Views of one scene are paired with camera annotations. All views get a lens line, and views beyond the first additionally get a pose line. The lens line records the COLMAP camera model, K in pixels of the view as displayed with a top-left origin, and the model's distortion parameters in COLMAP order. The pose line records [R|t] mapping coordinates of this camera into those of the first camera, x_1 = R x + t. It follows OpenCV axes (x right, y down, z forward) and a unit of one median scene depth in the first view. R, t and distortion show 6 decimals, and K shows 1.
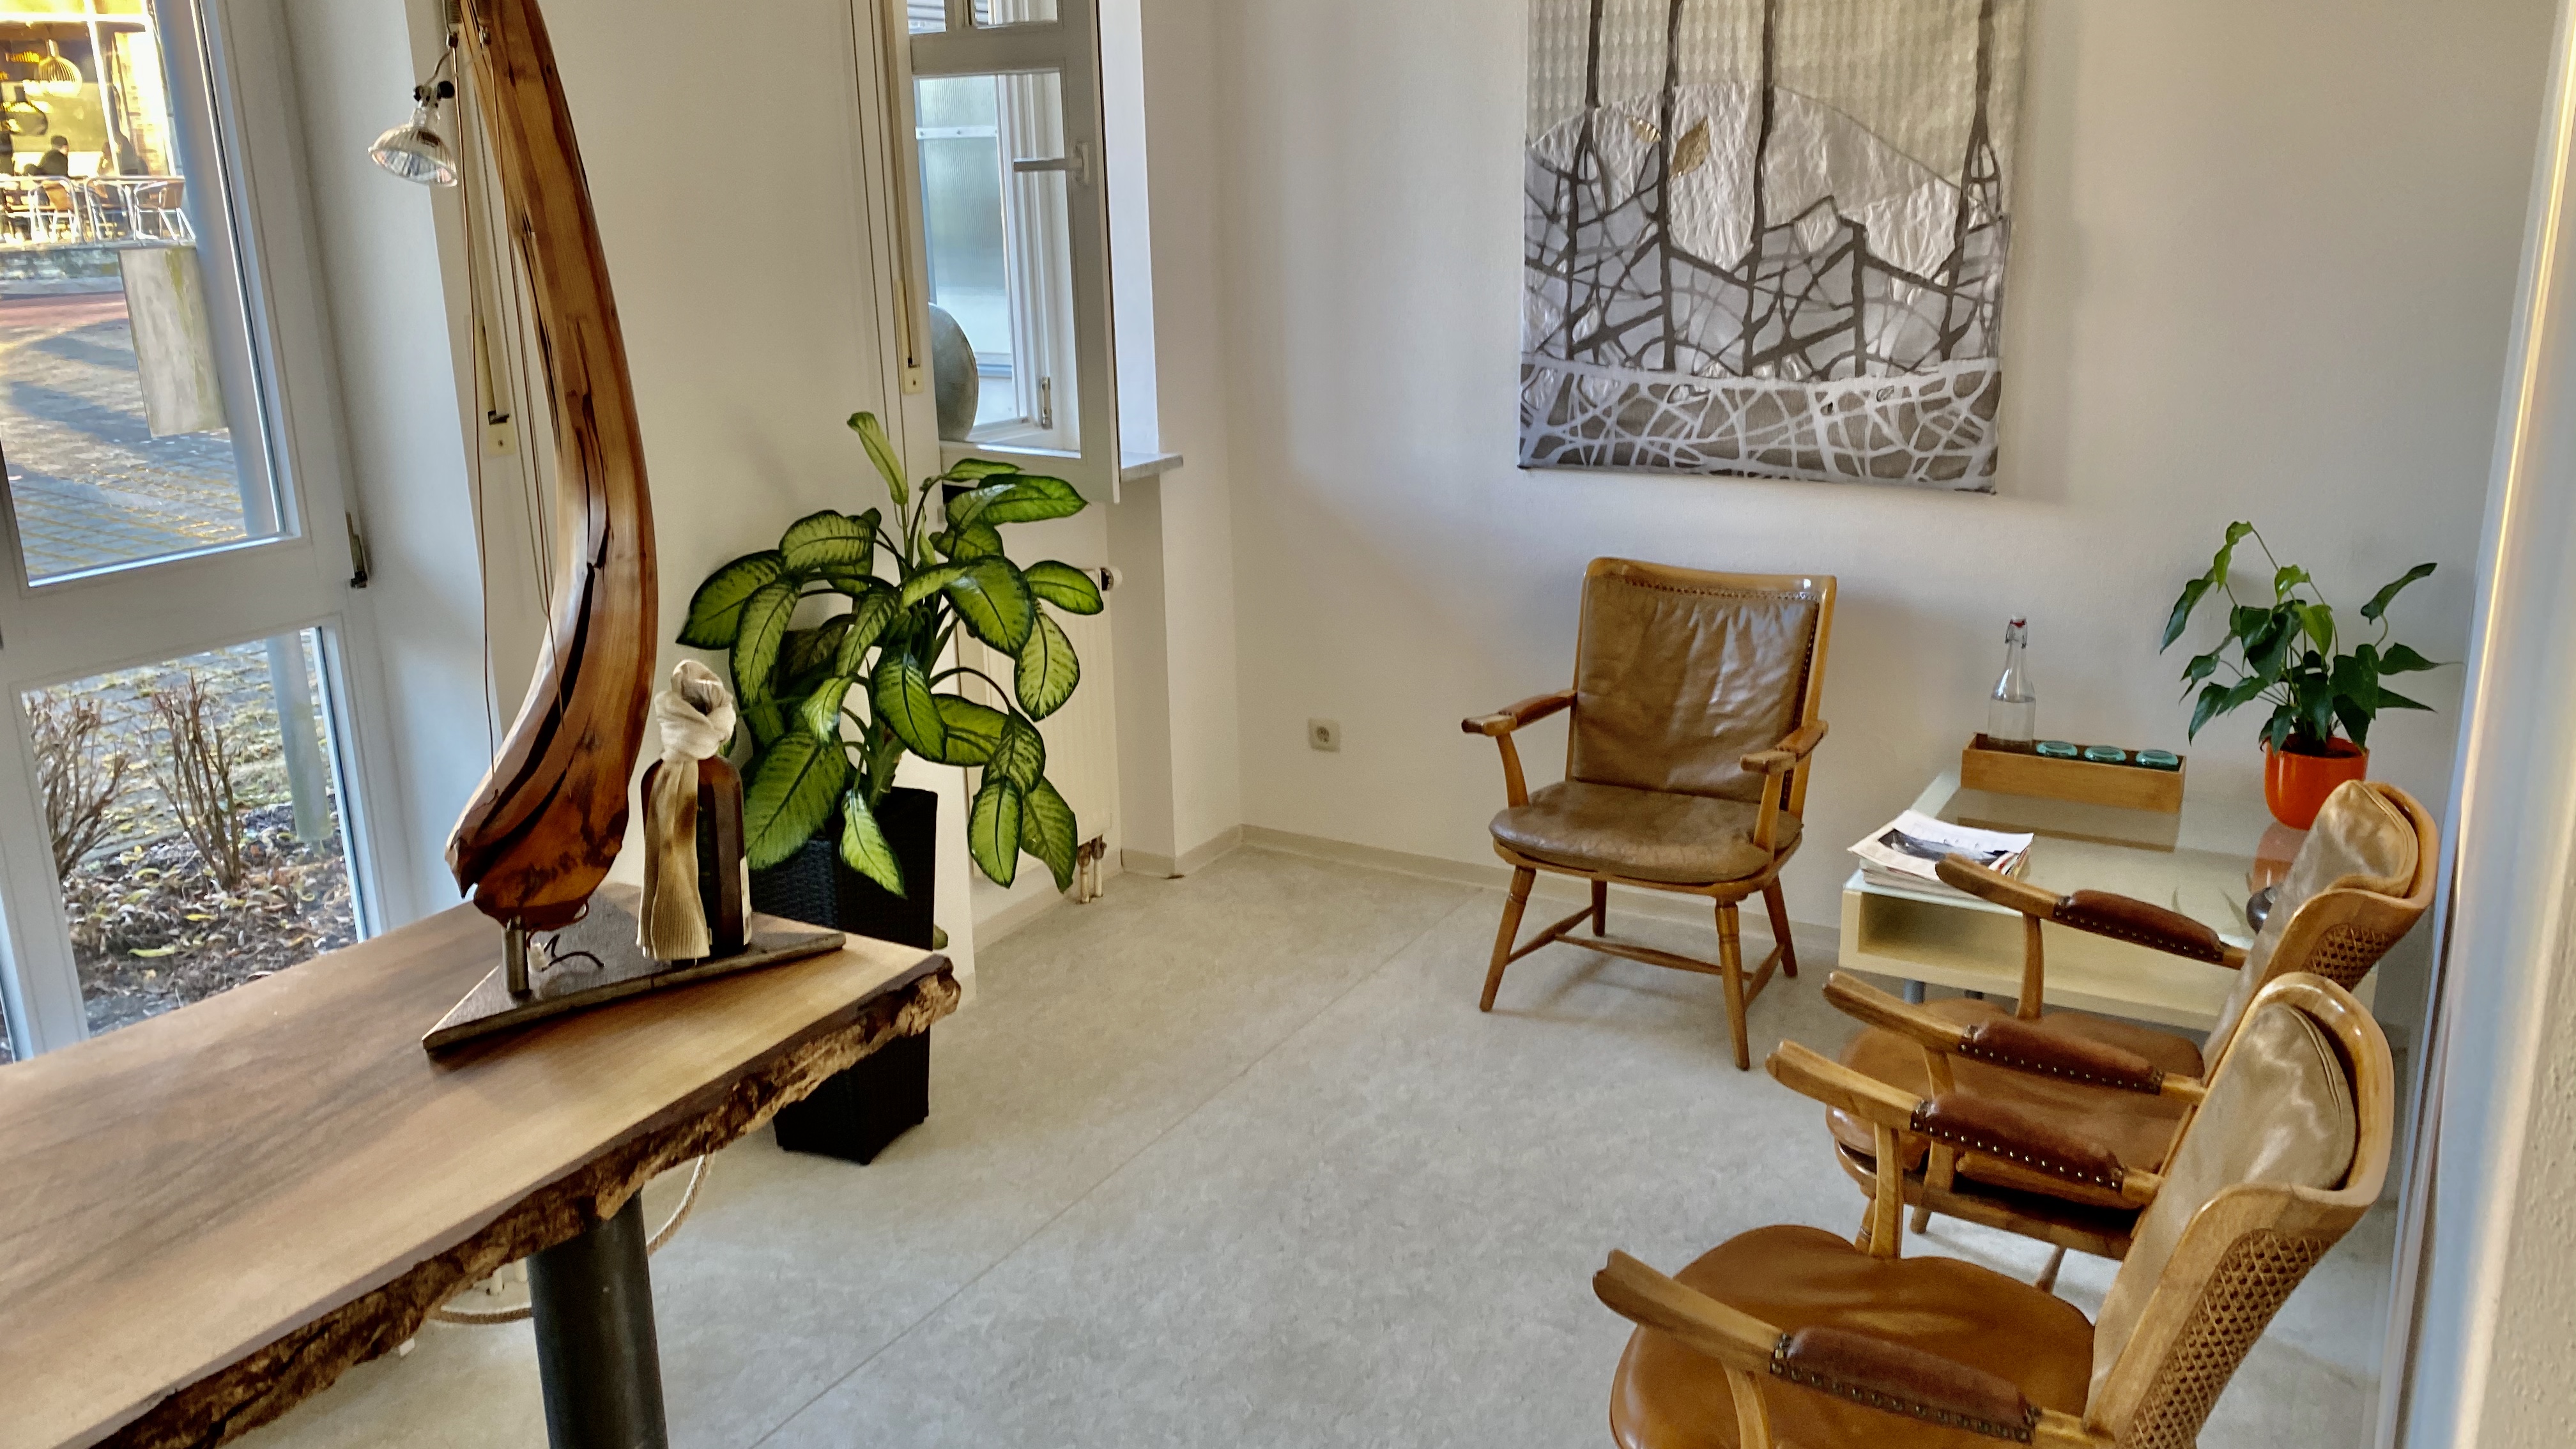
lens RADIAL K [[1846.4, 0, 1288.0], [0, 1846.4, 724.5], [0, 0, 1]] dist [0.004073, -0.000373]
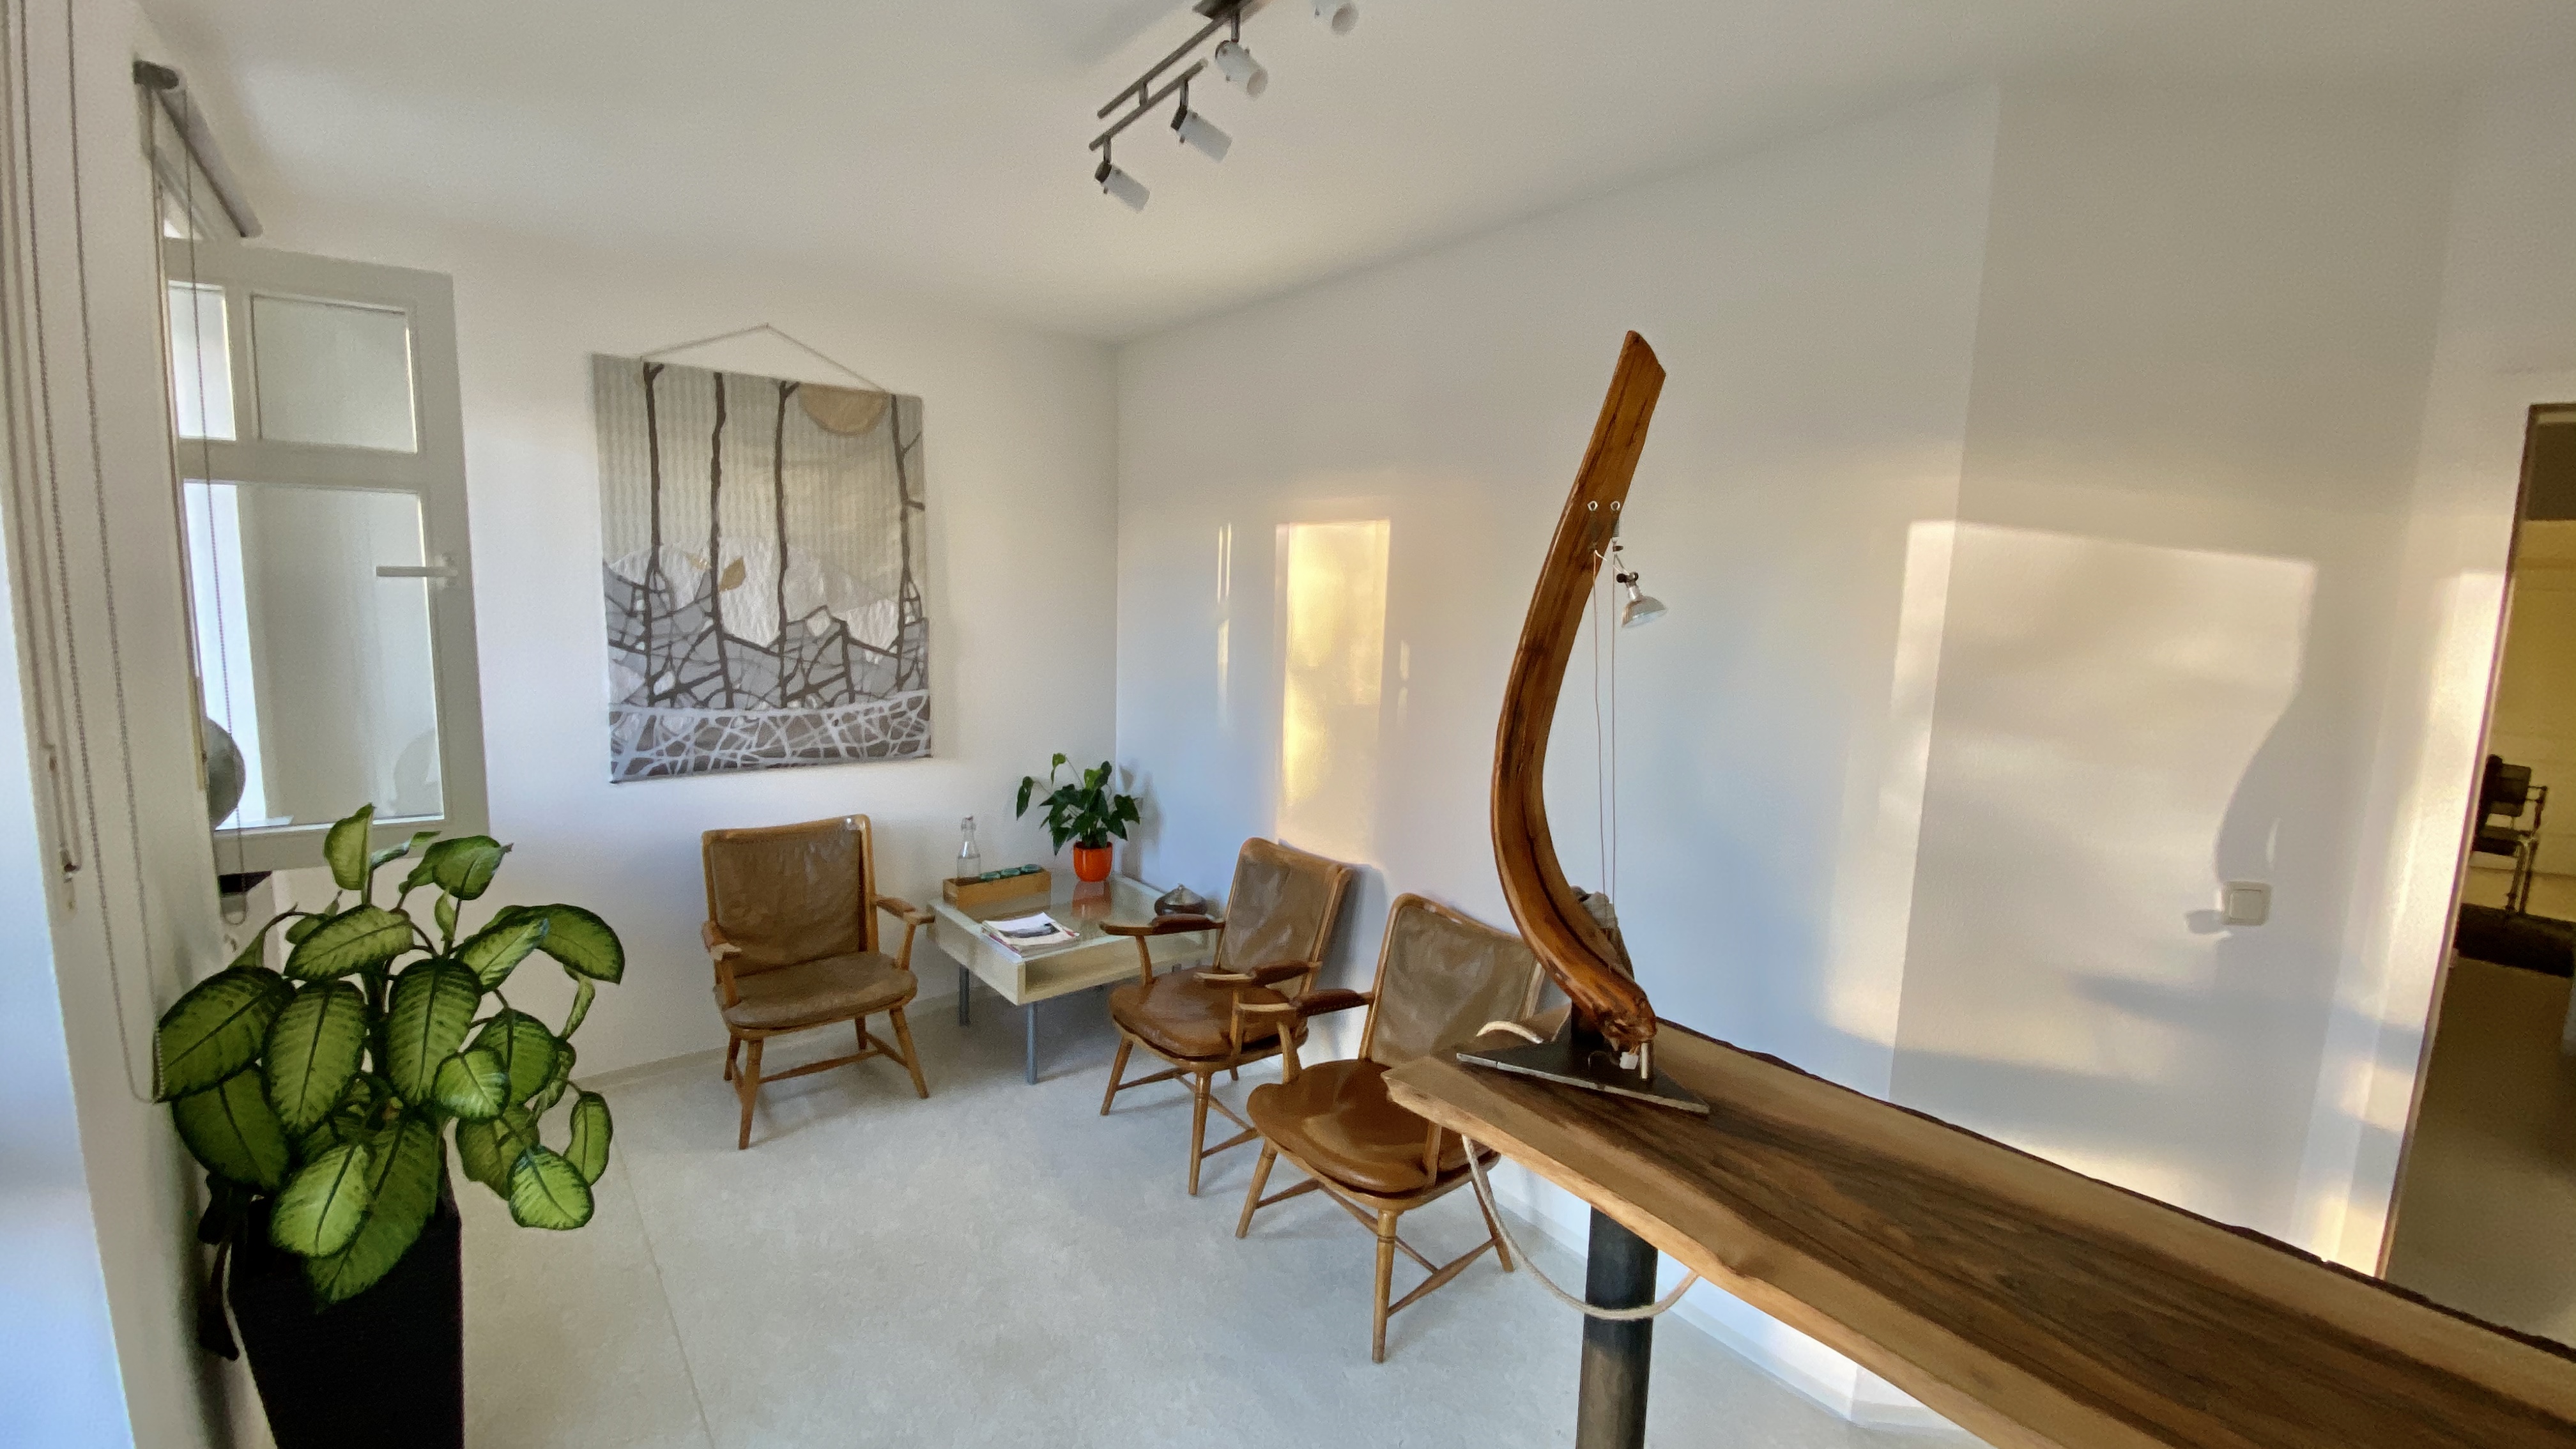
lens RADIAL K [[1002.7, 0, 1288.0], [0, 1002.7, 724.5], [0, 0, 1]] dist [0.000480, 0.000010]
pose [[0.376455, -0.092029, 0.921853, -0.424172], [0.220134, 0.975441, 0.007483, -0.080388], [-0.899902, 0.200114, 0.387468, 0.237974]]
